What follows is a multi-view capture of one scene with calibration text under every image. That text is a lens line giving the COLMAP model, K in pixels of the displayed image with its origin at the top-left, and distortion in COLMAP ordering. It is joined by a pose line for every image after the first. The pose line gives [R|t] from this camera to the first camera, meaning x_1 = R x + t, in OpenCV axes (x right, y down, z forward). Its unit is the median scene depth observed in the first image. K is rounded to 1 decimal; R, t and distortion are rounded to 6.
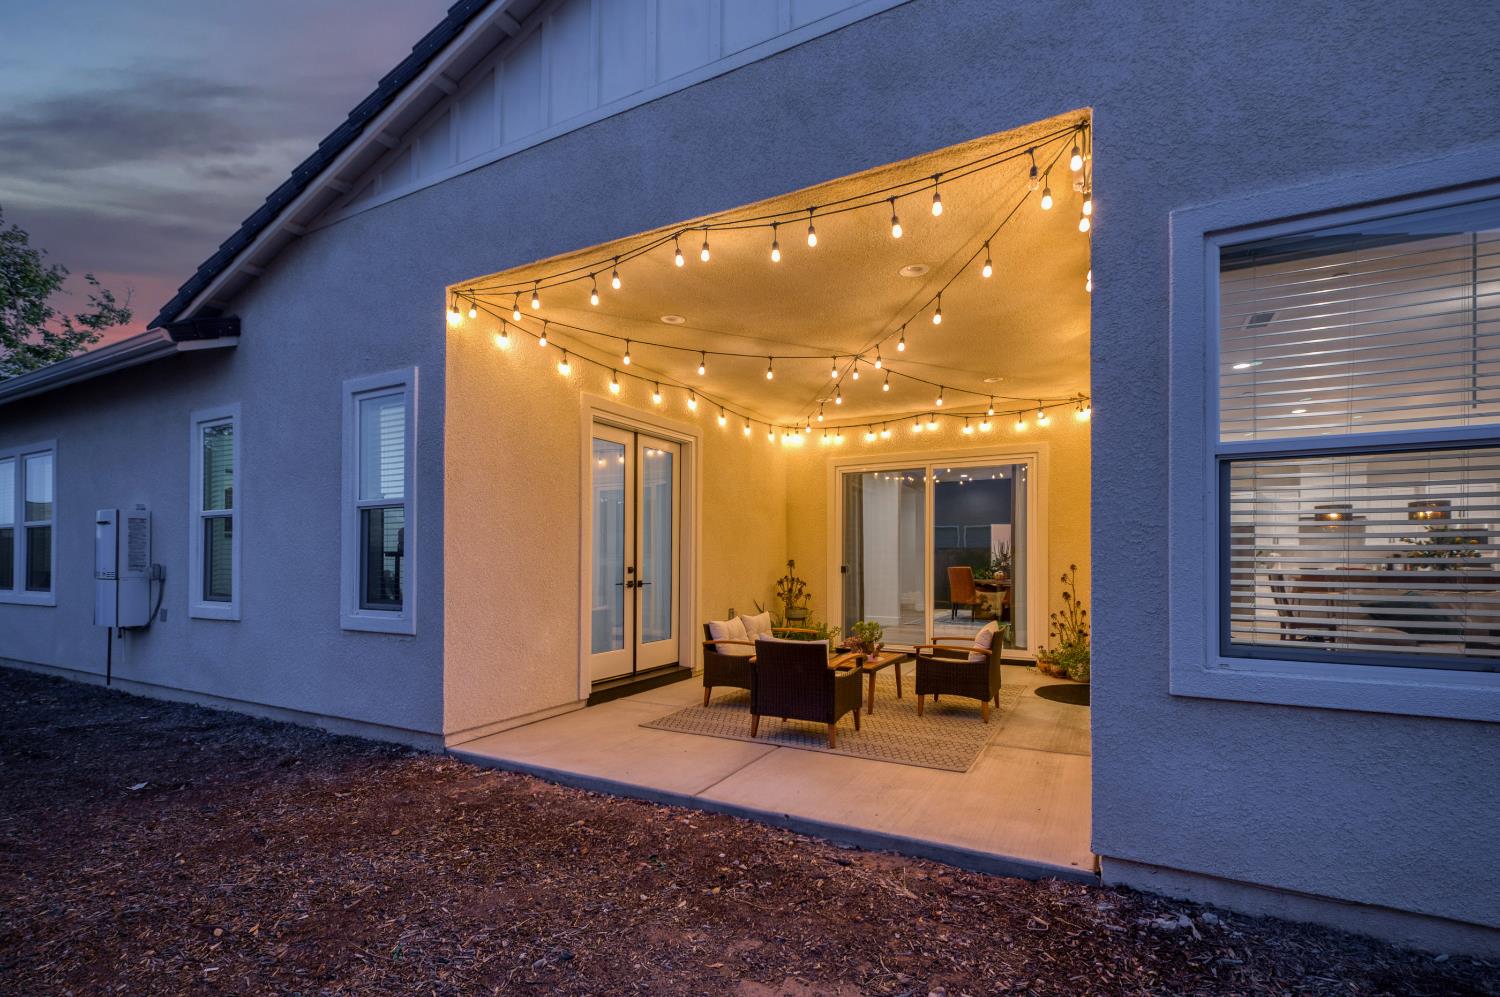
lens RADIAL K [[649.1, 0, 754.3], [0, 649.1, 559.9], [0, 0, 1]] dist [-0.000393, -0.000048]
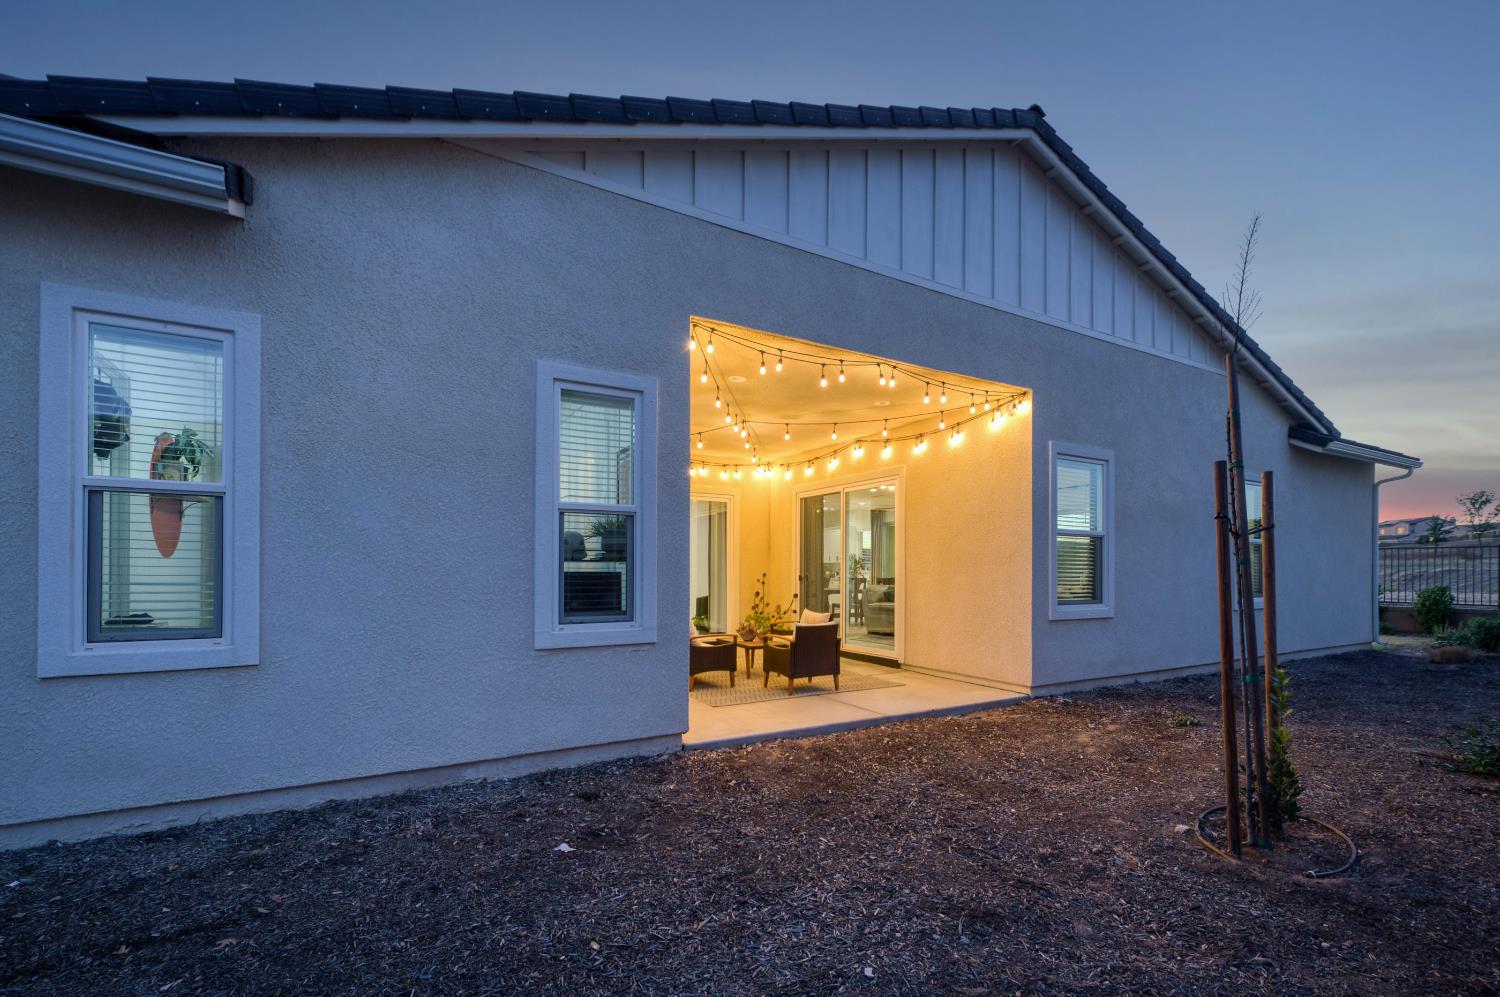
lens RADIAL K [[649.1, 0, 754.3], [0, 649.1, 559.9], [0, 0, 1]] dist [-0.000393, -0.000048]
pose [[0.540963, 0.014610, 0.840920, -1.227959], [-0.001123, 0.999861, -0.016649, 0.004337], [-0.841046, 0.008062, 0.540904, 0.306593]]
